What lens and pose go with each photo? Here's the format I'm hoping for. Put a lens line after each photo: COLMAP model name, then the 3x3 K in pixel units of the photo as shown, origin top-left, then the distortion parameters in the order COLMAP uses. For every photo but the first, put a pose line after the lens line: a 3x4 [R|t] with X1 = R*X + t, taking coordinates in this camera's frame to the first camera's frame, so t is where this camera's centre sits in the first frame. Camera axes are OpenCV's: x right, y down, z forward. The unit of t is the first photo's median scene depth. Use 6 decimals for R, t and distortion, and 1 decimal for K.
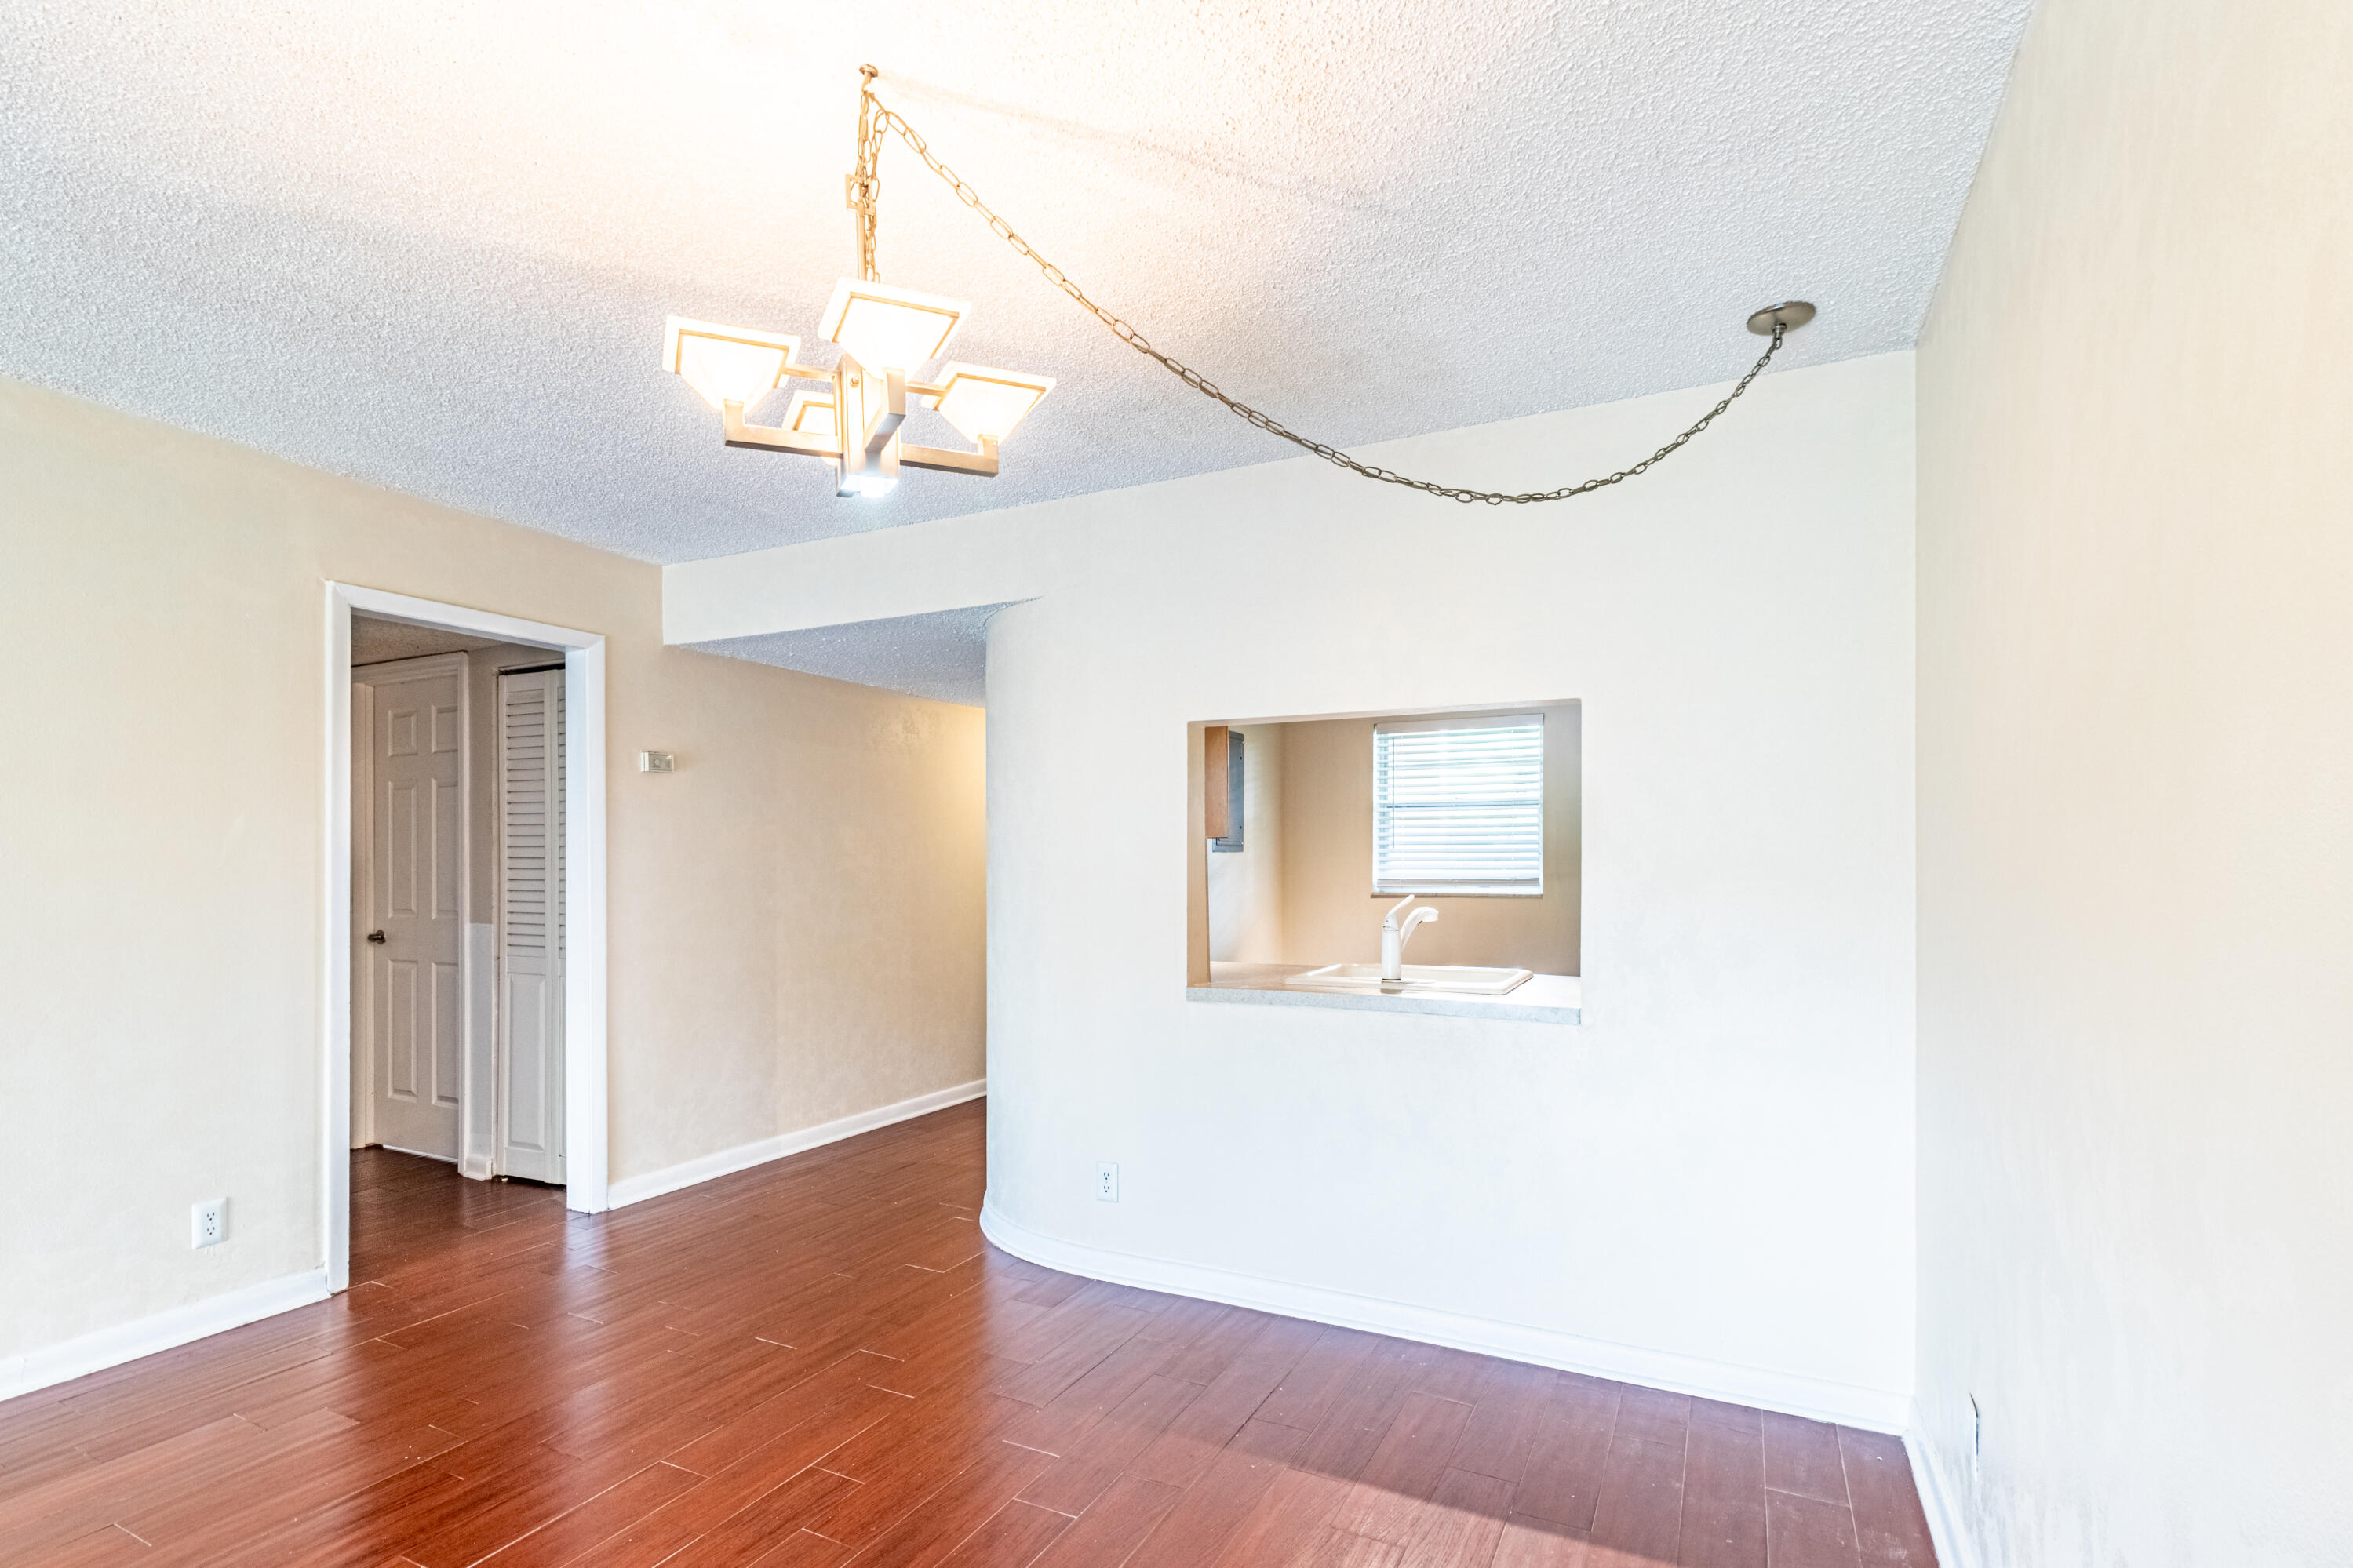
lens RADIAL K [[1120.2, 0, 1178.4], [0, 1120.2, 892.7], [0, 0, 1]] dist [0.028171, 0.000030]
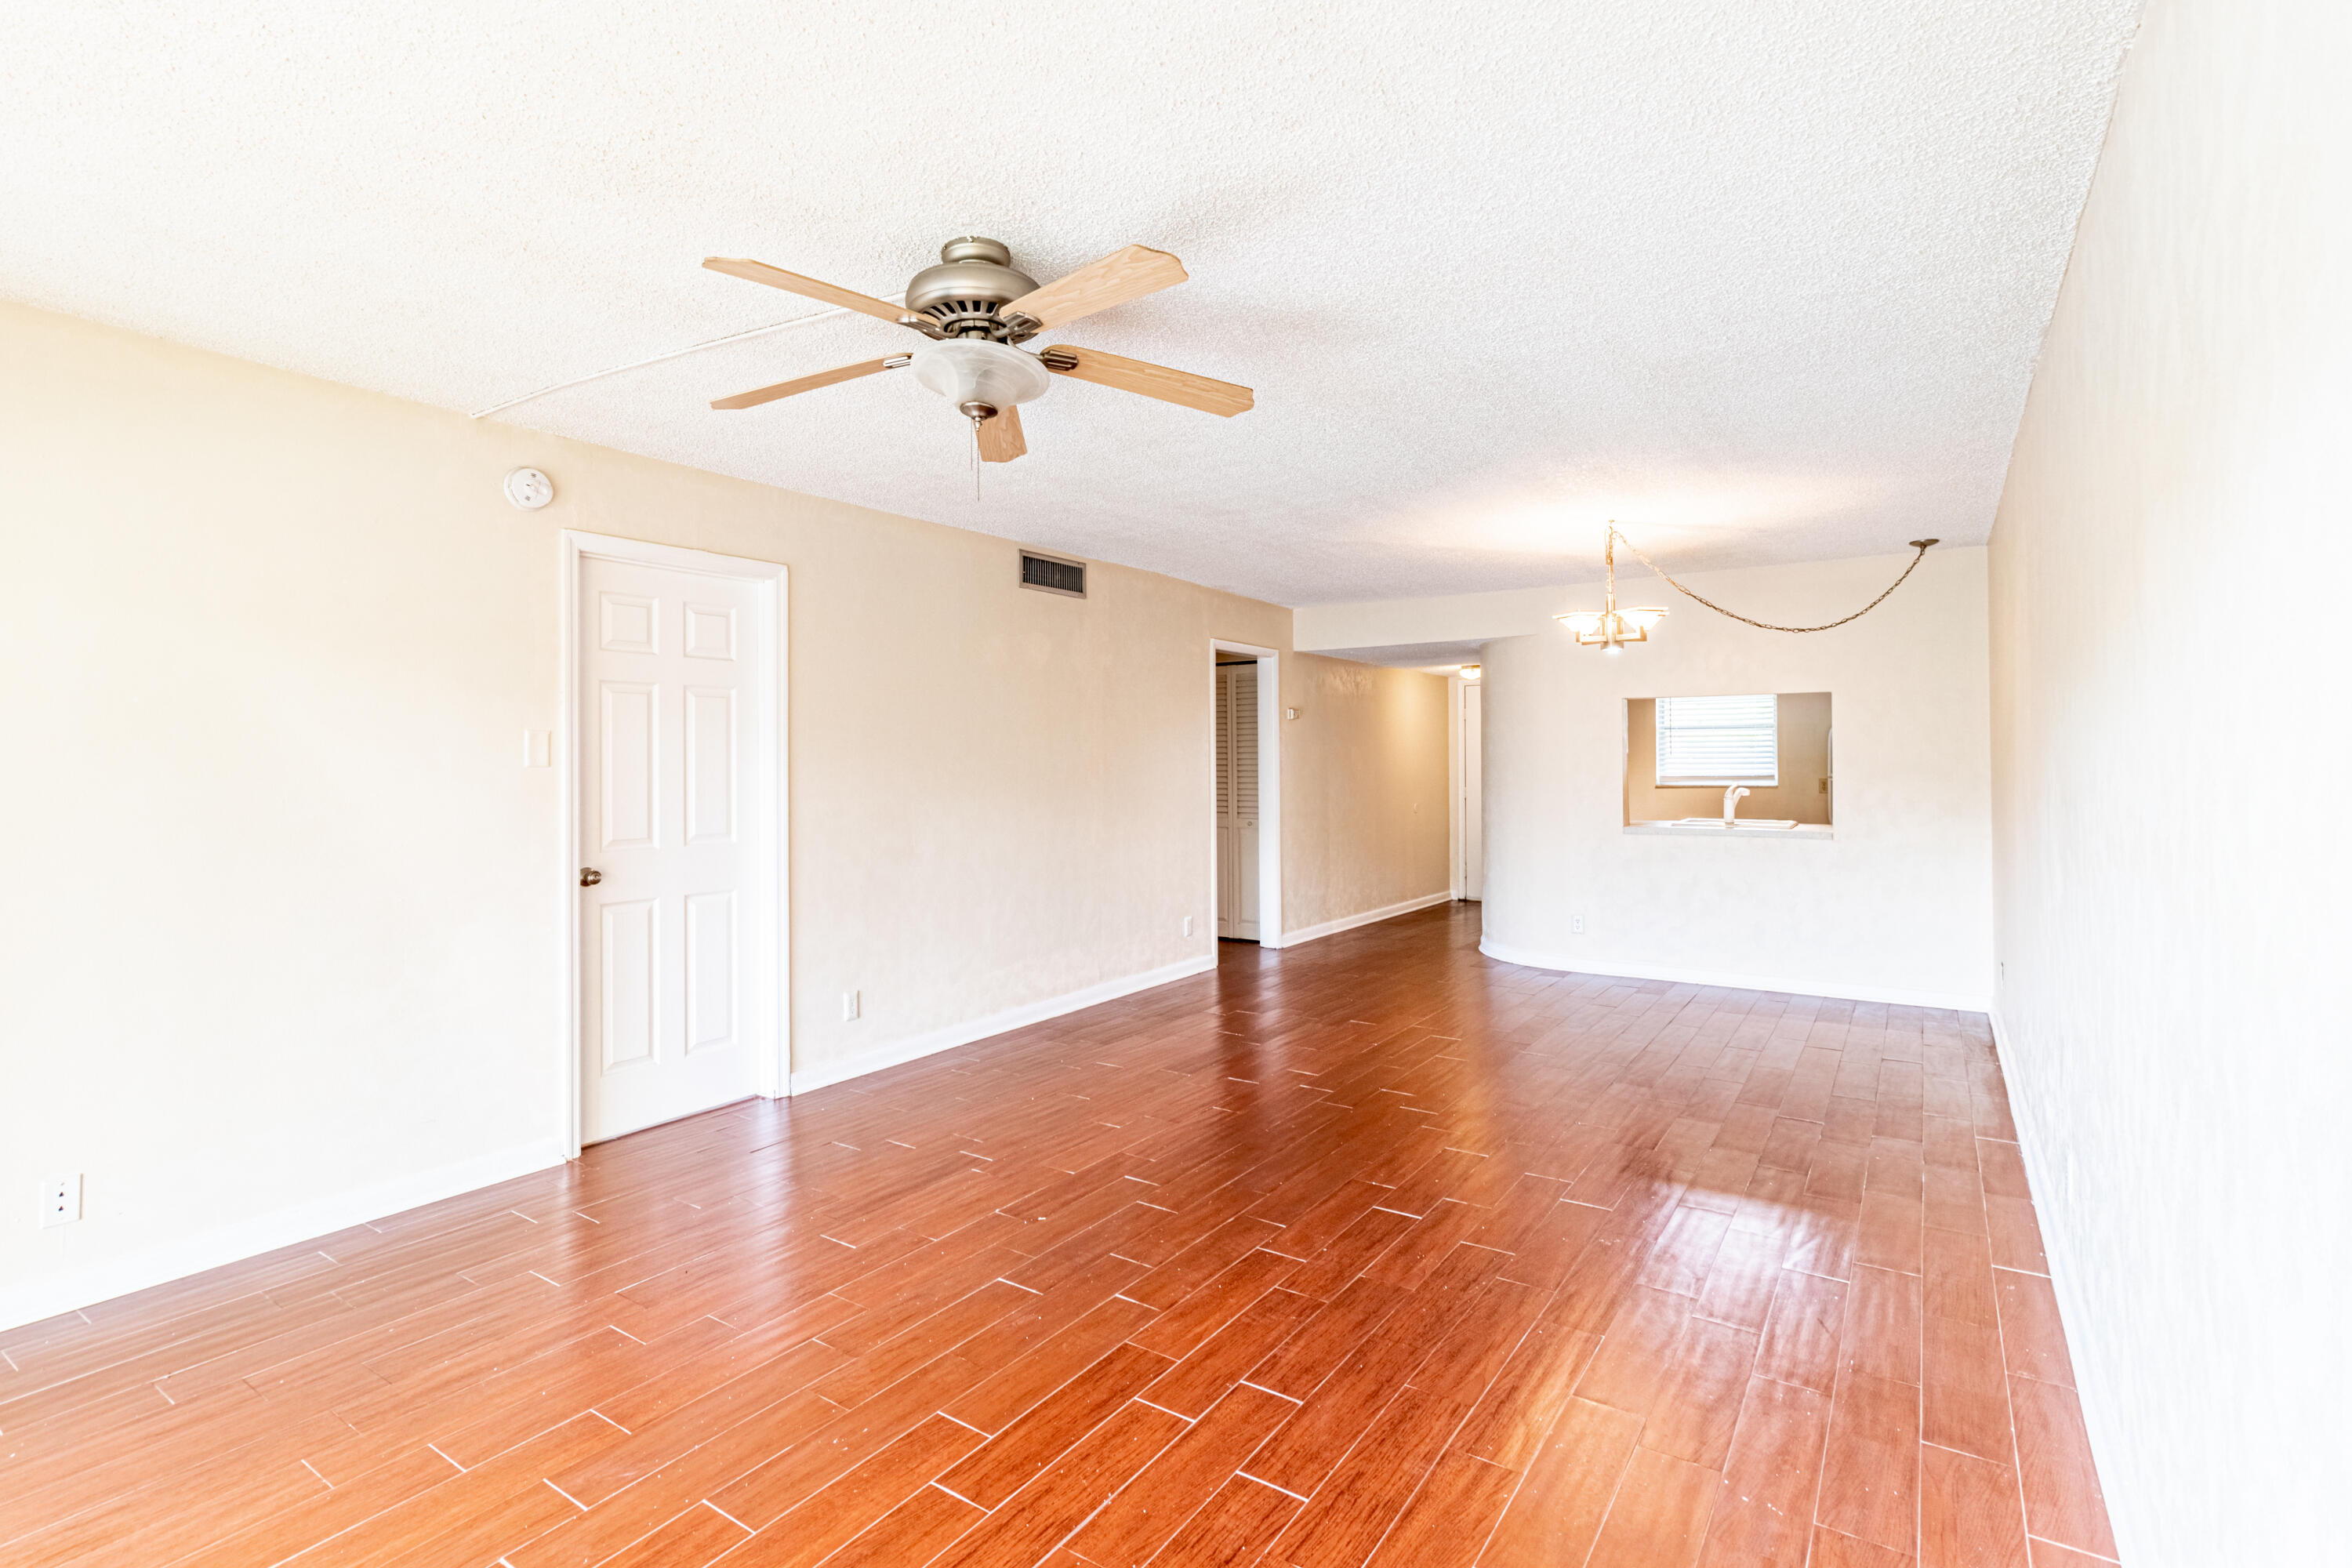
lens RADIAL K [[1119.6, 0, 1176.0], [0, 1119.6, 784.0], [0, 0, 1]] dist [0.001976, 0.000146]
pose [[0.992564, -0.004250, -0.121647, -0.449841], [0.002311, 0.999868, -0.016075, 0.032211], [0.121699, 0.015675, 0.992443, -0.914873]]
